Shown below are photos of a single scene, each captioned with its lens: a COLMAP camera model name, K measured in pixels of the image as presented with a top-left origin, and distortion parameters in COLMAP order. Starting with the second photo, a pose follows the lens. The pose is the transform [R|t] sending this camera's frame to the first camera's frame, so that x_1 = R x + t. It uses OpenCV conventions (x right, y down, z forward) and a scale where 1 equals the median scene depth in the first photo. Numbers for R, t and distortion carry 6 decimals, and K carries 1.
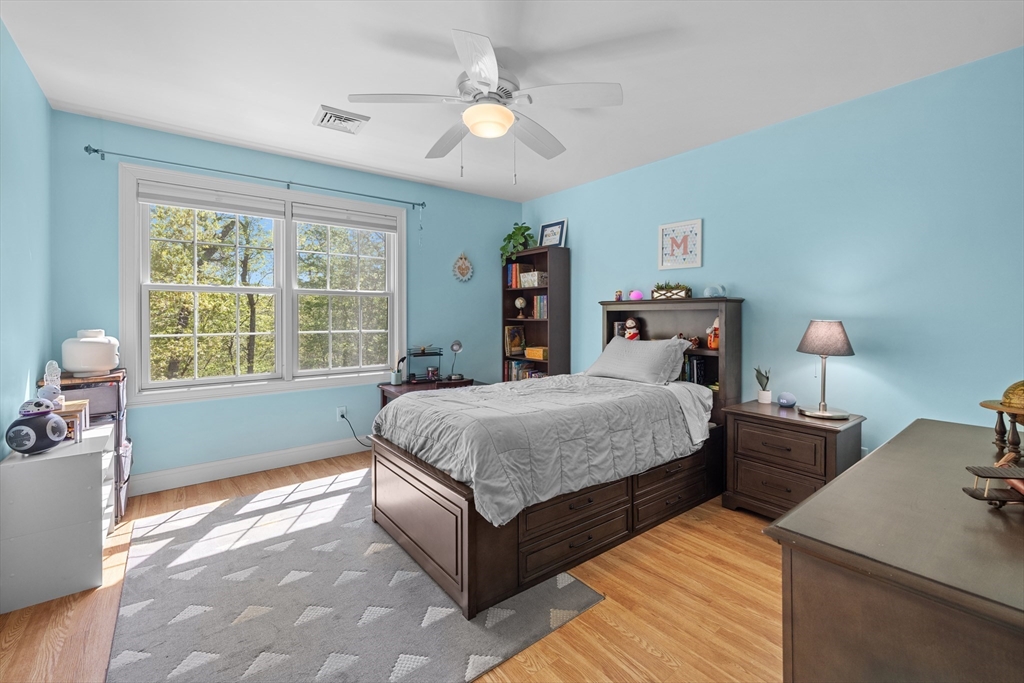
lens RADIAL K [[438.8, 0, 515.9], [0, 438.8, 305.9], [0, 0, 1]] dist [0.000775, 0.000289]
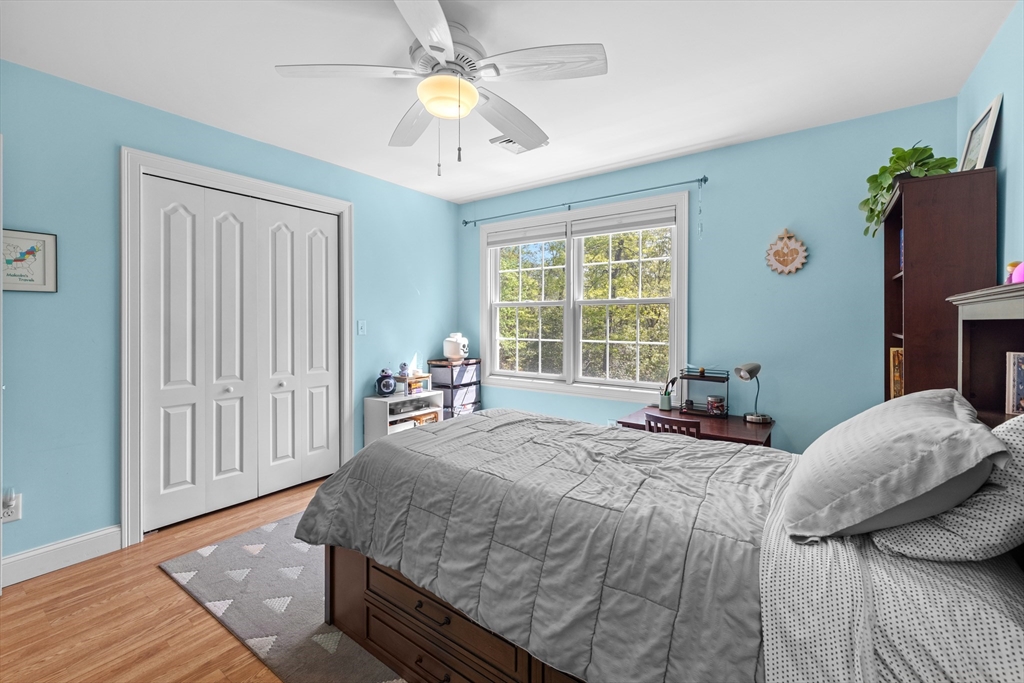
lens RADIAL K [[434.4, 0, 513.4], [0, 434.4, 317.0], [0, 0, 1]] dist [0.000543, 0.000614]
pose [[0.264595, -0.009549, -0.964312, 0.432206], [0.016205, 0.999854, -0.005455, 0.004908], [0.964223, -0.014184, 0.264711, 0.502510]]
